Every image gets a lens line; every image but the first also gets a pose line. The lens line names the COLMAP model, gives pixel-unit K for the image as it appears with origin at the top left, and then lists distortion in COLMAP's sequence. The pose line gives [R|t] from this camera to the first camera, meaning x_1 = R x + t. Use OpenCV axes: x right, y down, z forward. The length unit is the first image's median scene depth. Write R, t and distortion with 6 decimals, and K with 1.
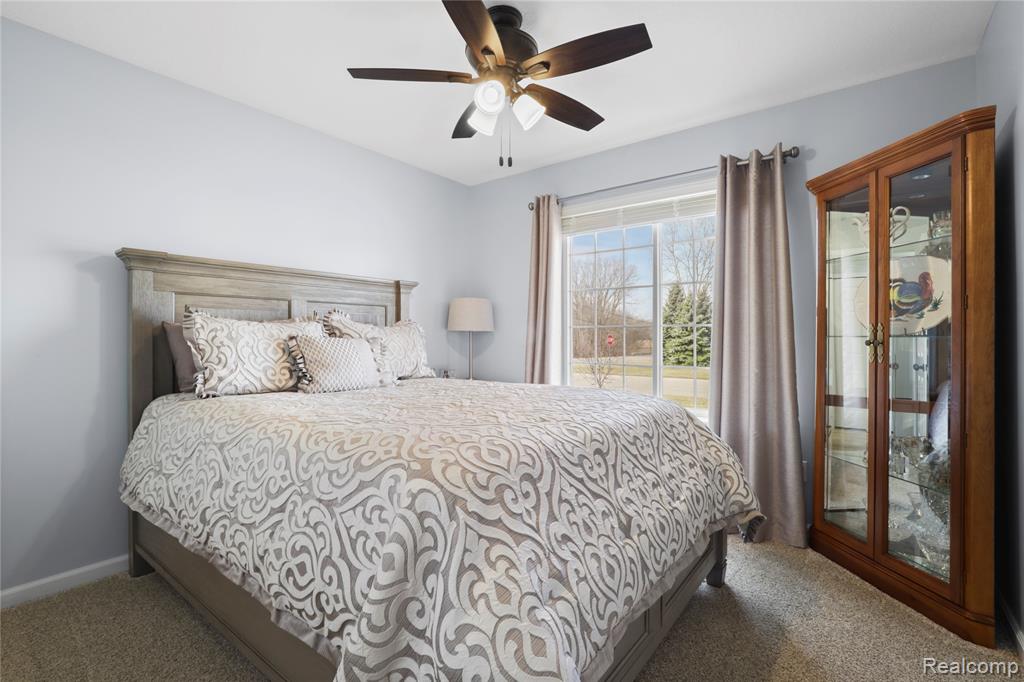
lens RADIAL K [[470.5, 0, 510.6], [0, 470.5, 334.1], [0, 0, 1]] dist [-0.022414, 0.001637]
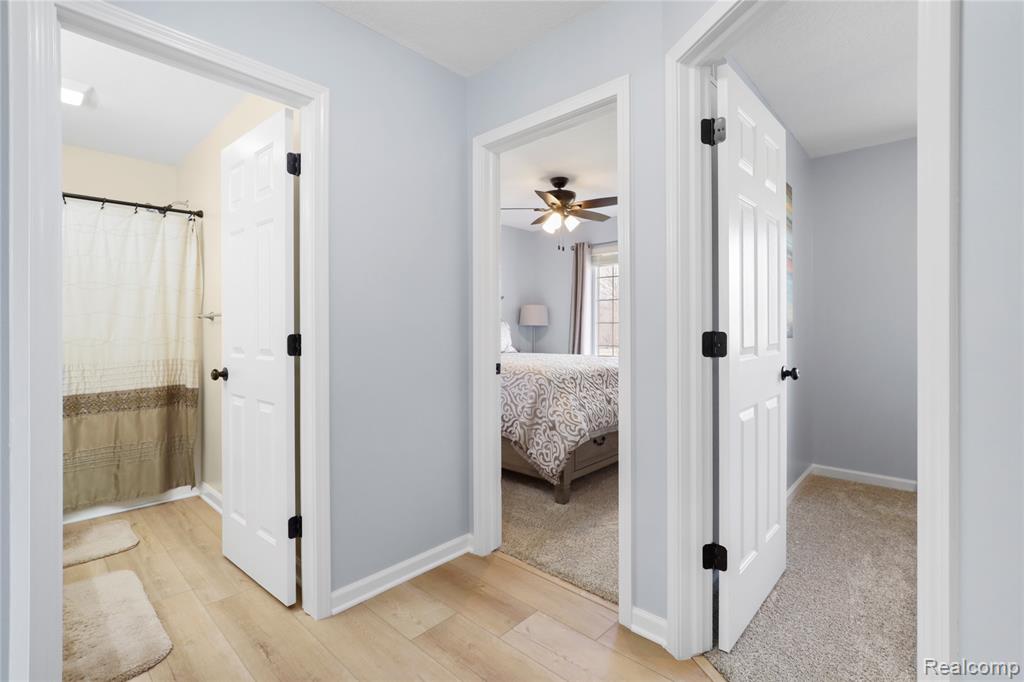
lens RADIAL K [[462.0, 0, 511.2], [0, 462.0, 323.2], [0, 0, 1]] dist [0.000503, 0.000645]
pose [[0.996409, 0.001405, -0.084662, -0.107084], [-0.001626, 0.999995, -0.002539, -0.034321], [0.084658, 0.002668, 0.996407, -2.040684]]
